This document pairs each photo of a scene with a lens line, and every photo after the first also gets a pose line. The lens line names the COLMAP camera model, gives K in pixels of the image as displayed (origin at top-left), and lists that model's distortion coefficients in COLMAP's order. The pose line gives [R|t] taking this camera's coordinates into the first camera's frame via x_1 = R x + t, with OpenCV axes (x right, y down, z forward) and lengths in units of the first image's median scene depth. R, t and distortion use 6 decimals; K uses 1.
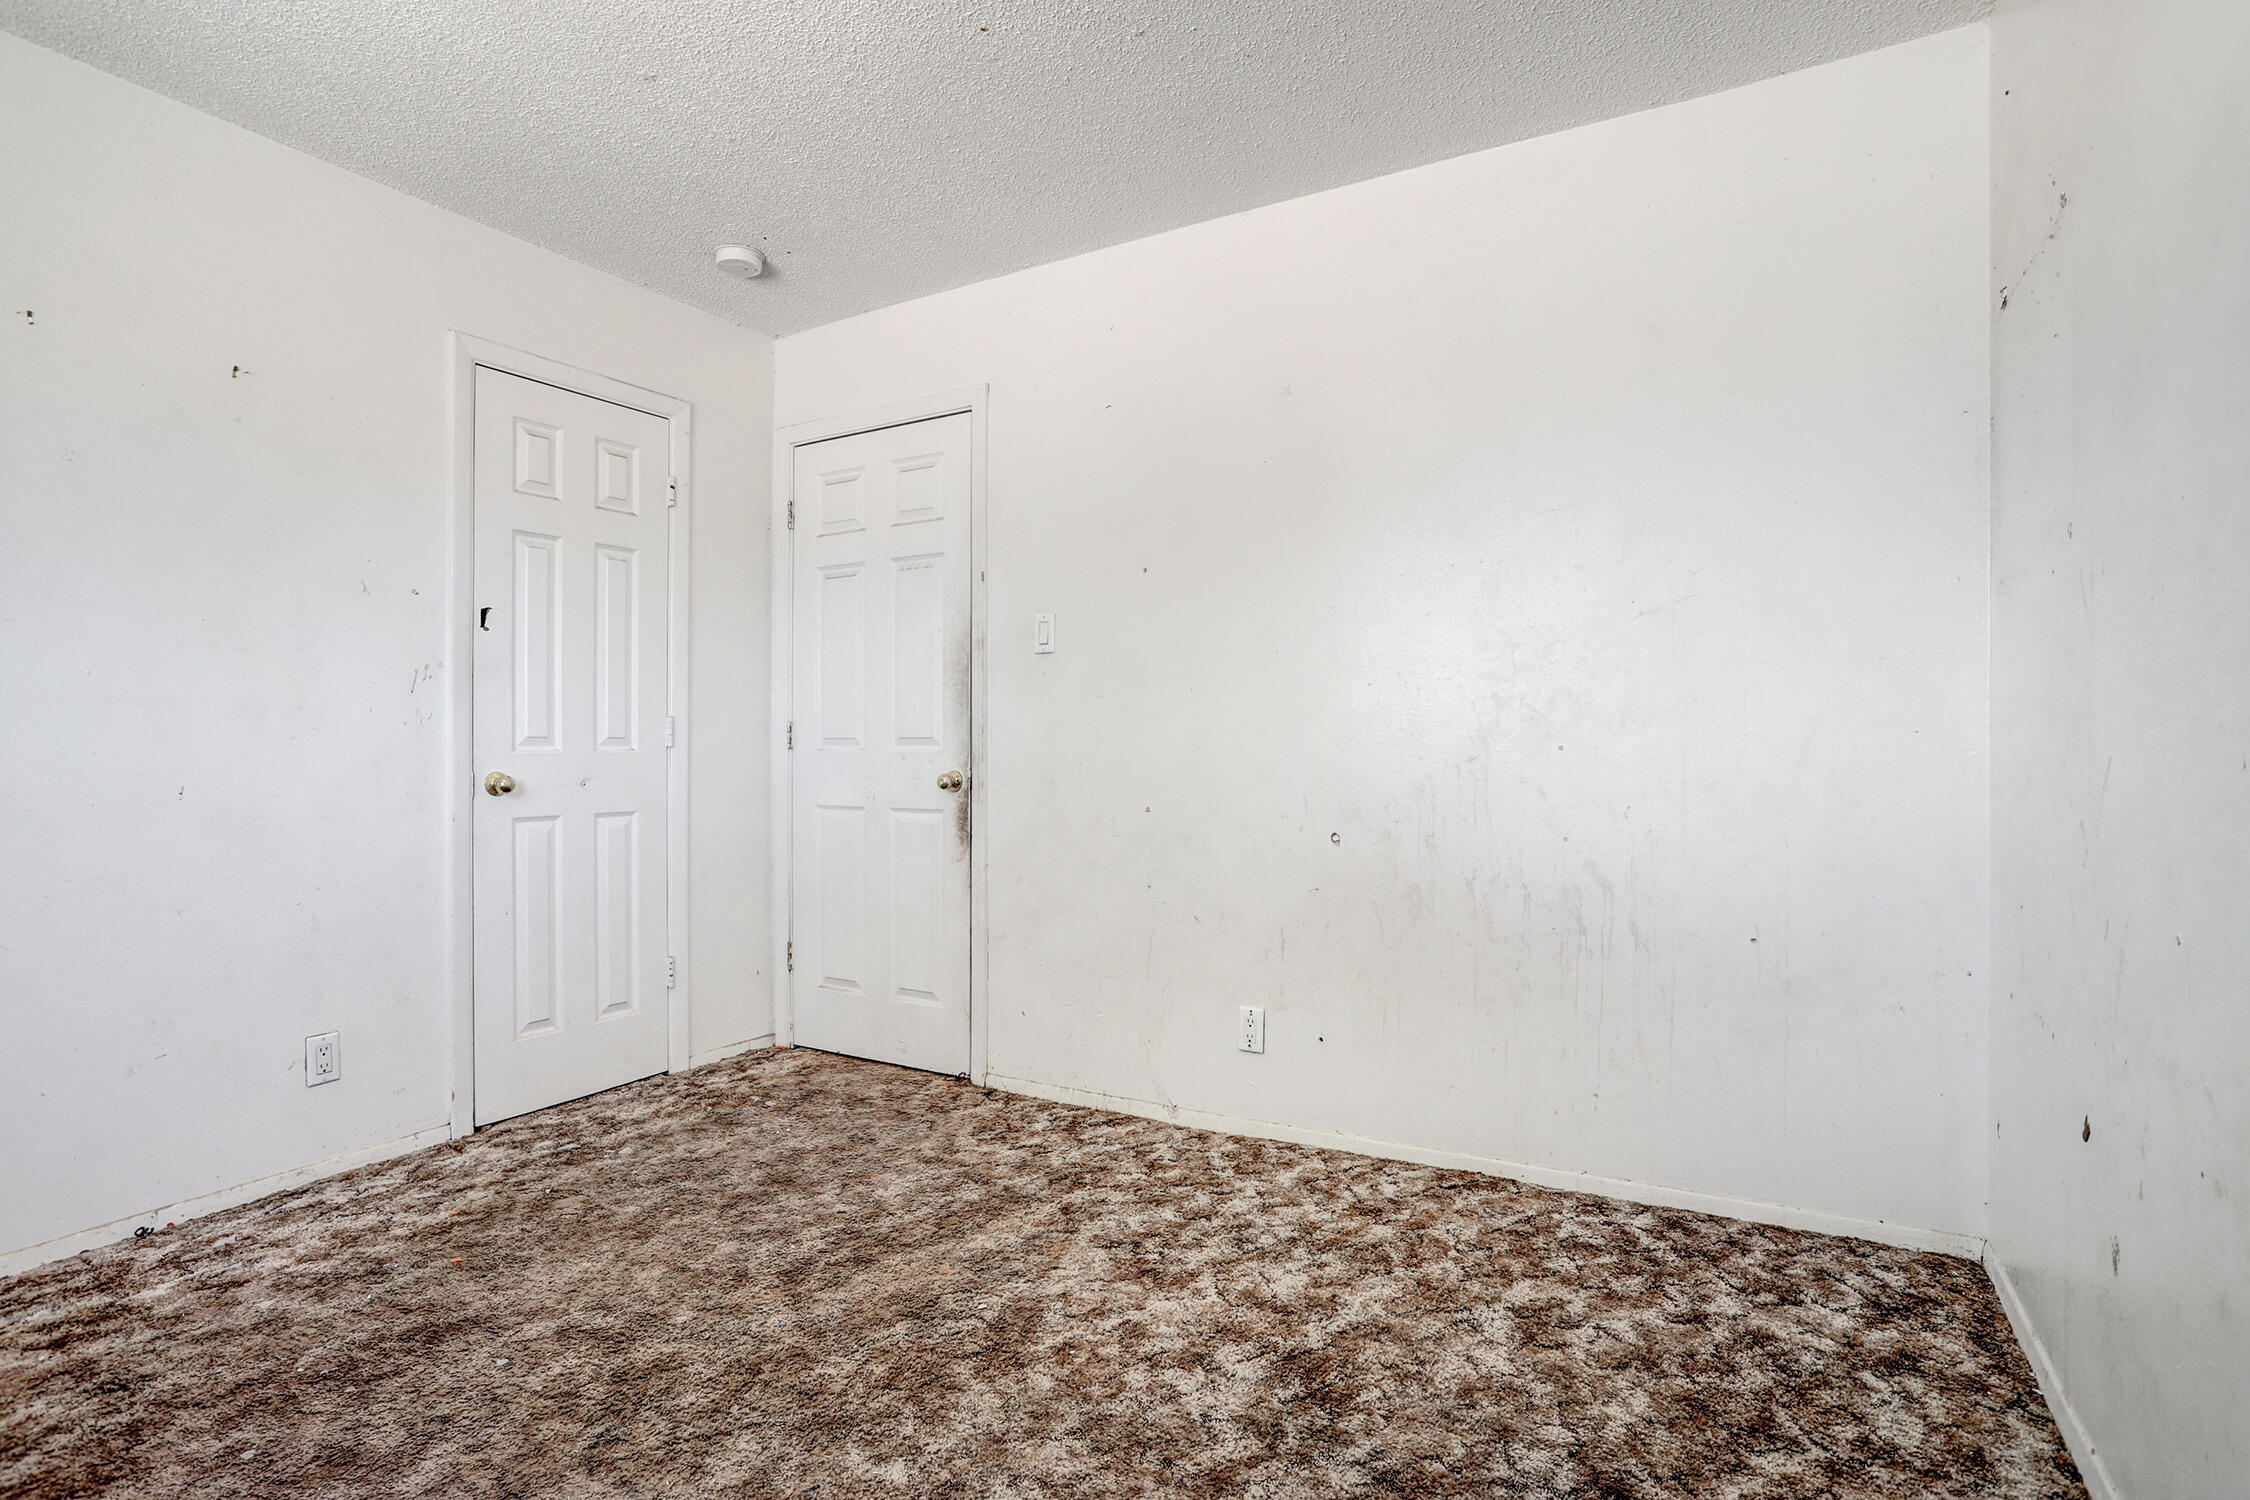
lens RADIAL K [[1095.9, 0, 1119.6], [0, 1095.9, 748.4], [0, 0, 1]] dist [-0.069459, 0.035489]
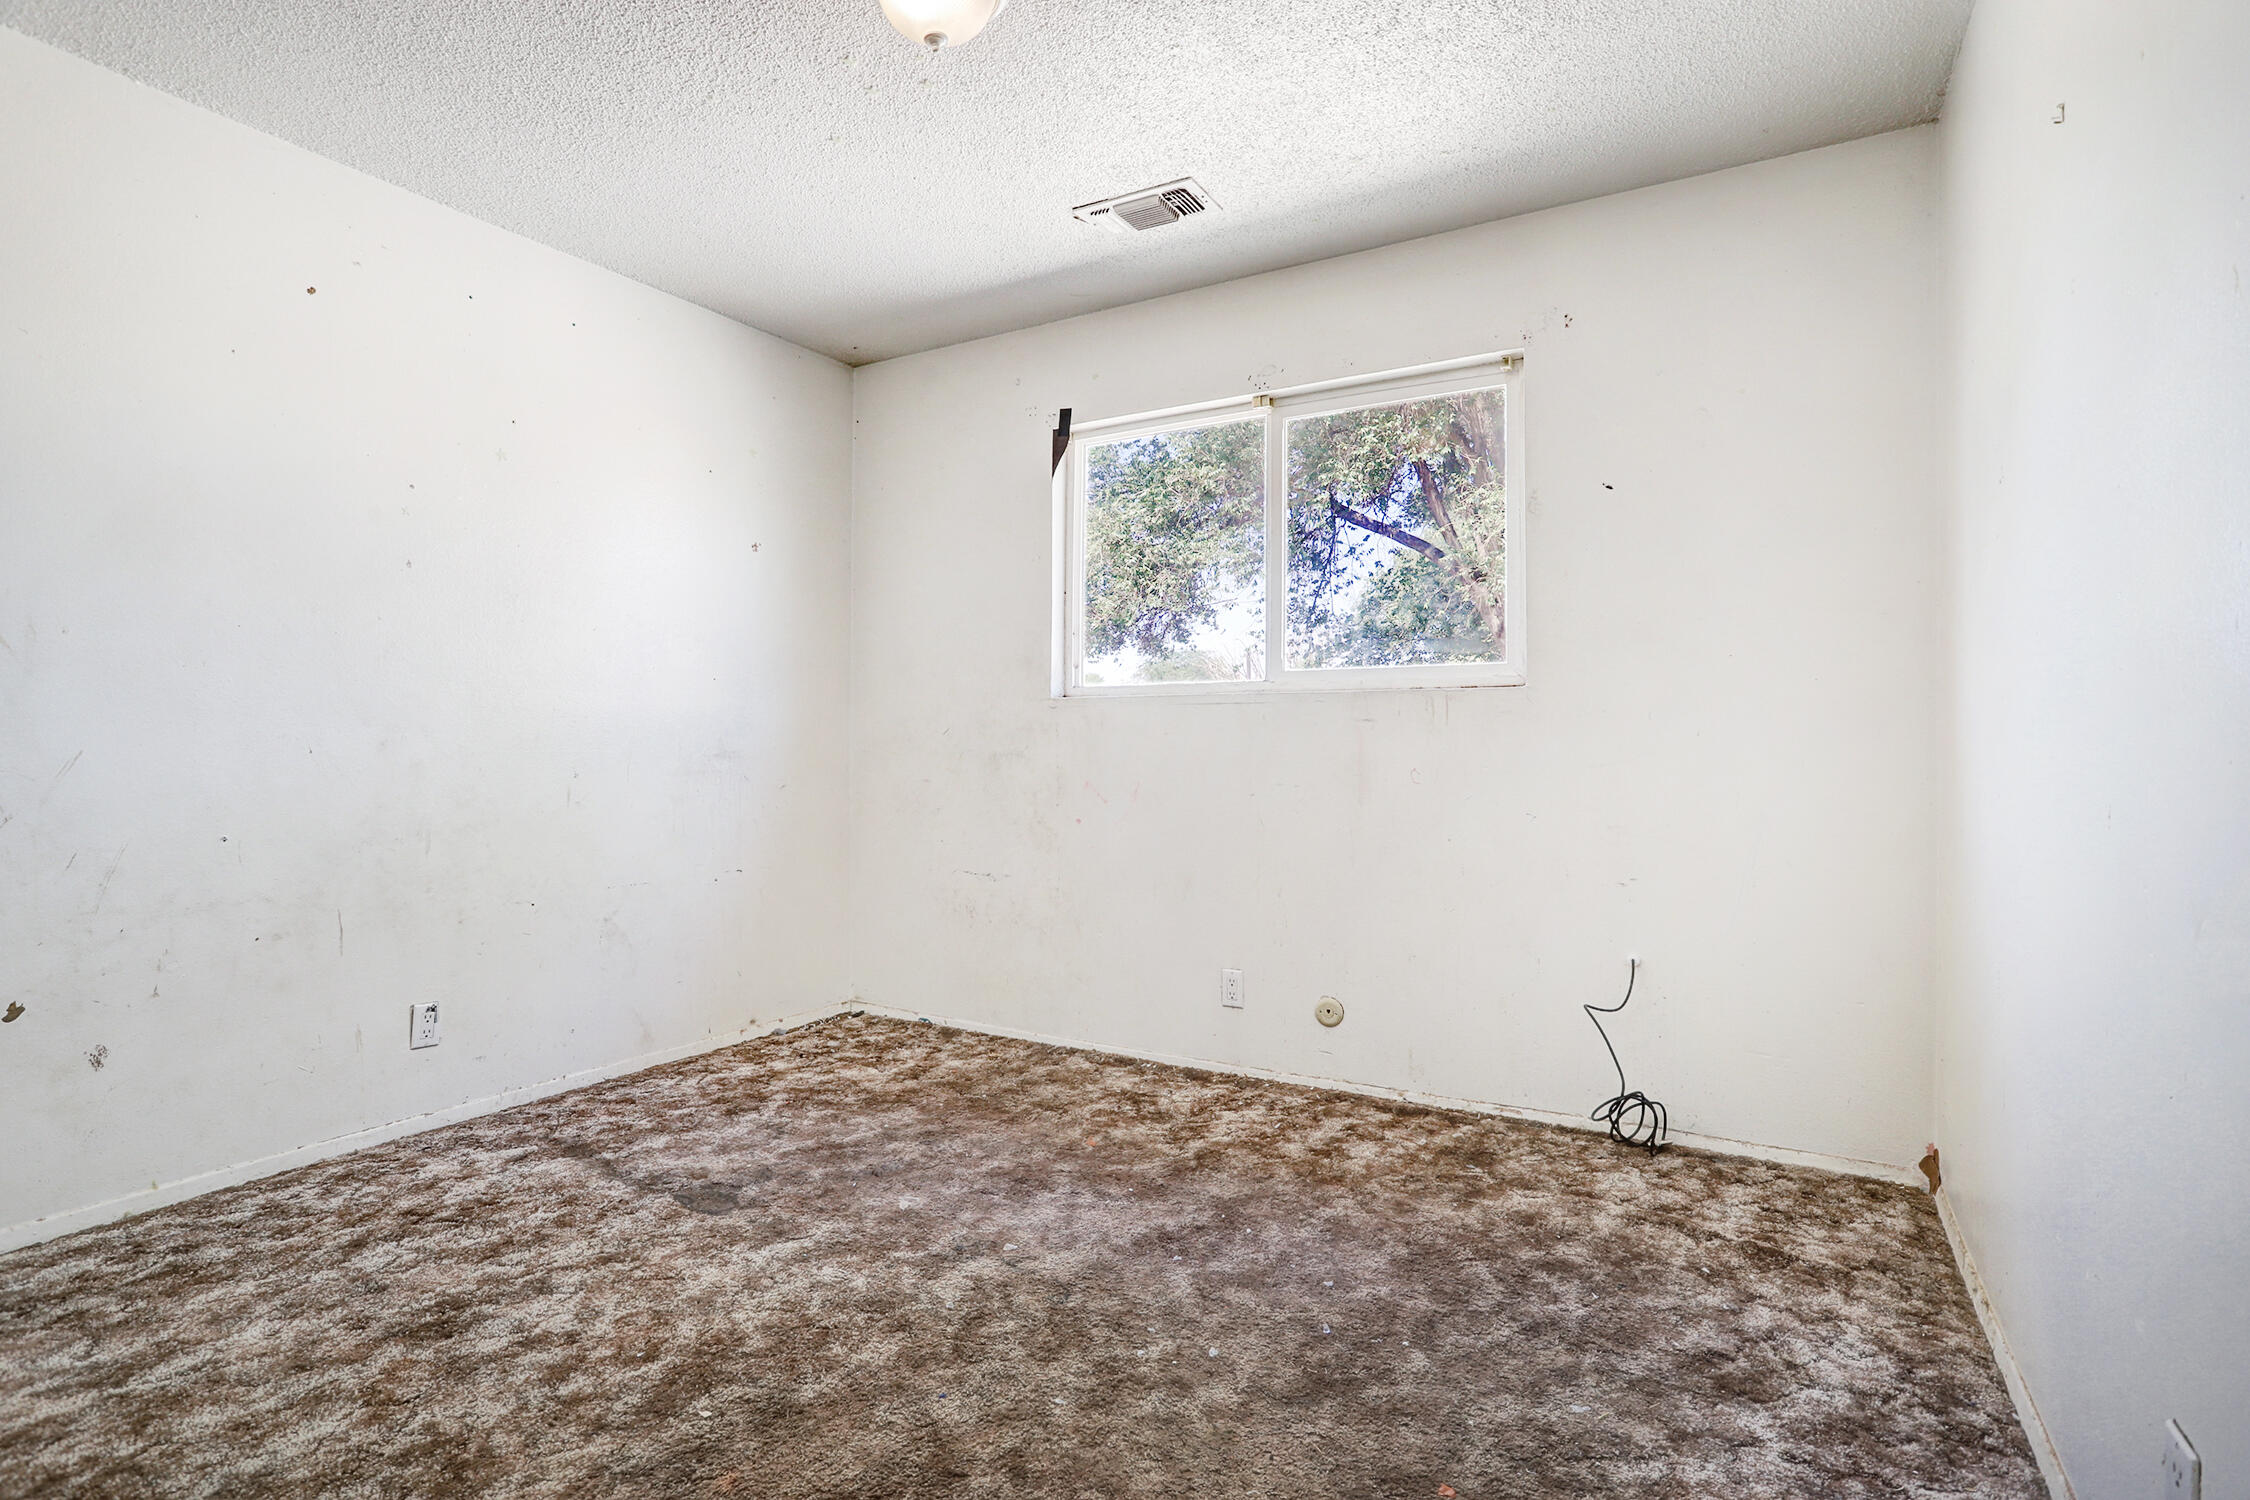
lens RADIAL K [[1095.9, 0, 1119.6], [0, 1095.9, 748.4], [0, 0, 1]] dist [-0.069459, 0.035489]
pose [[-0.999910, 0.010748, 0.008085, -0.495250], [0.010776, 0.999936, 0.003521, 0.005810], [-0.008047, 0.003608, -0.999961, 1.960444]]
